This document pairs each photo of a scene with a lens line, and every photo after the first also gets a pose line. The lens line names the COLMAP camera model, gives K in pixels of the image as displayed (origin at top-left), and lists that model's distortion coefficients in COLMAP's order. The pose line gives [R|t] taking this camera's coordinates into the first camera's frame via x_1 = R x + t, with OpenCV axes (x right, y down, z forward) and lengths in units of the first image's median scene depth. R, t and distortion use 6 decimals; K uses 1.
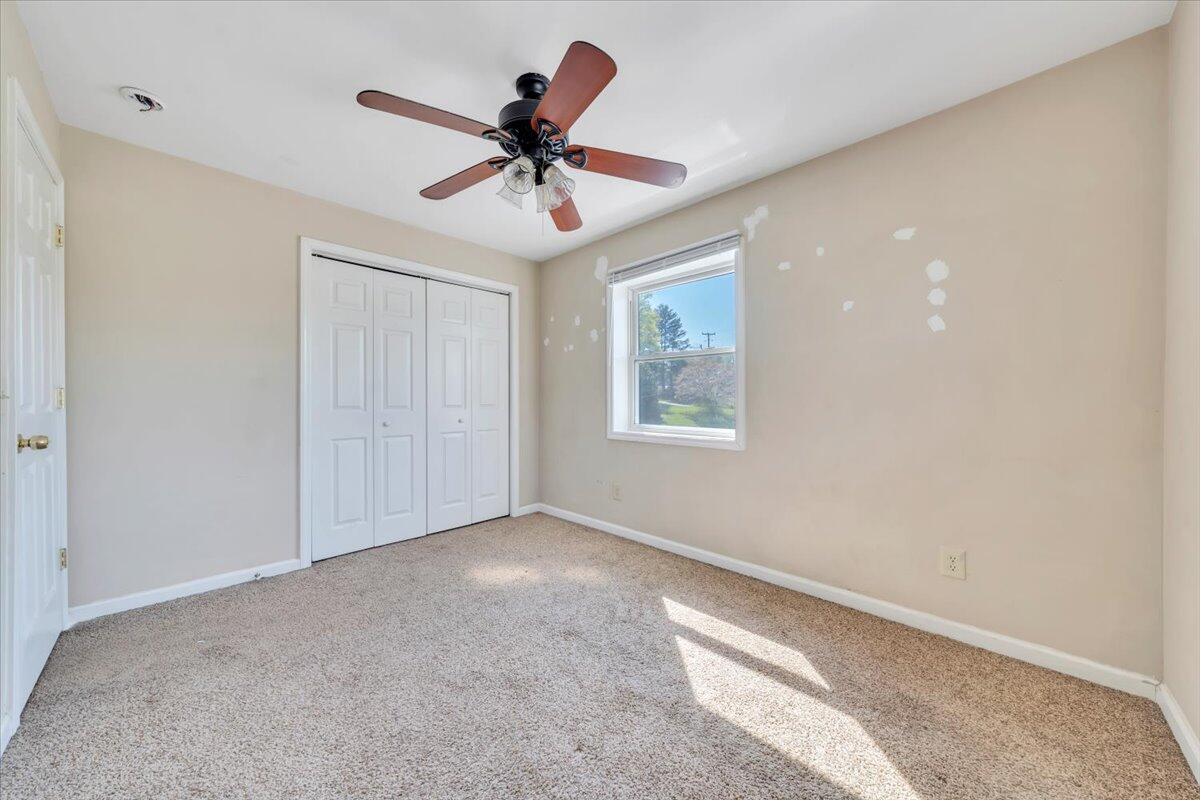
lens RADIAL K [[430.5, 0, 598.5], [0, 430.5, 397.5], [0, 0, 1]] dist [0.001042, 0.000024]
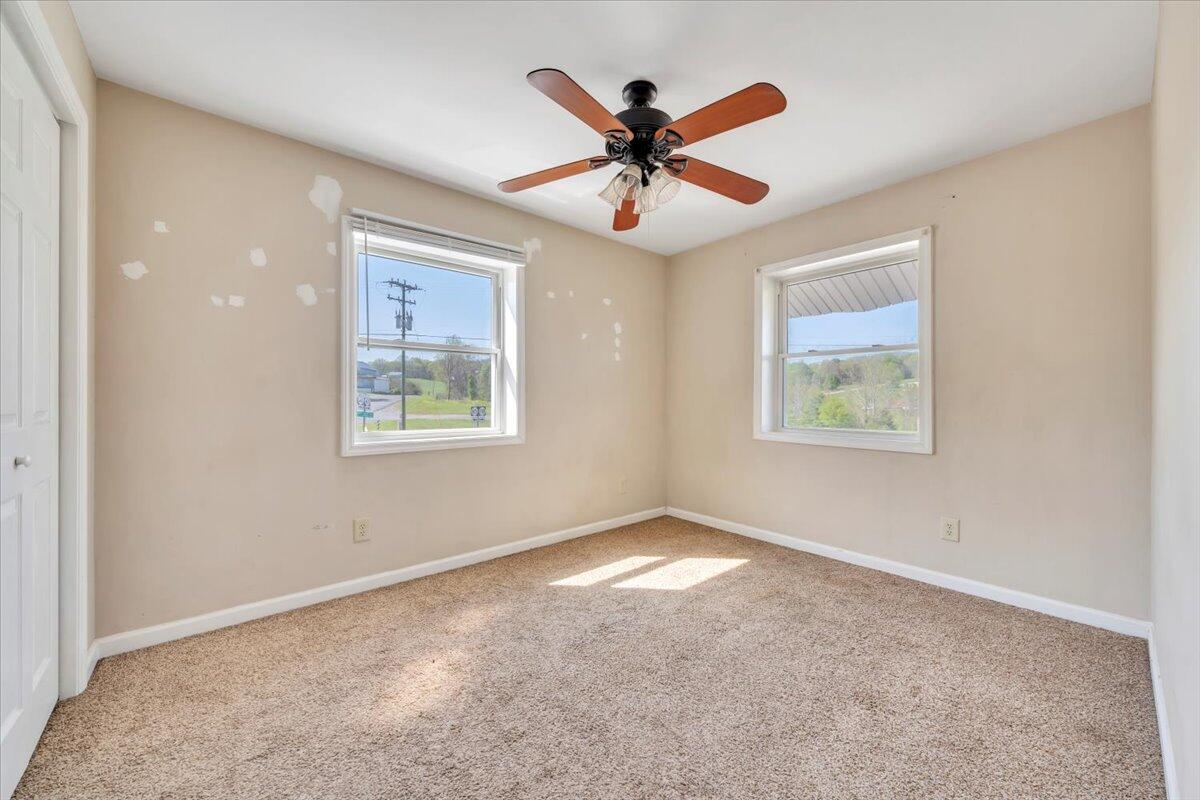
lens RADIAL K [[446.8, 0, 623.0], [0, 446.8, 399.4], [0, 0, 1]] dist [-0.000571, -0.000104]
pose [[0.034691, 0.001215, 0.999397, -0.852174], [-0.003434, 0.999994, -0.001096, 0.007453], [-0.999392, -0.003393, 0.034695, 0.704385]]
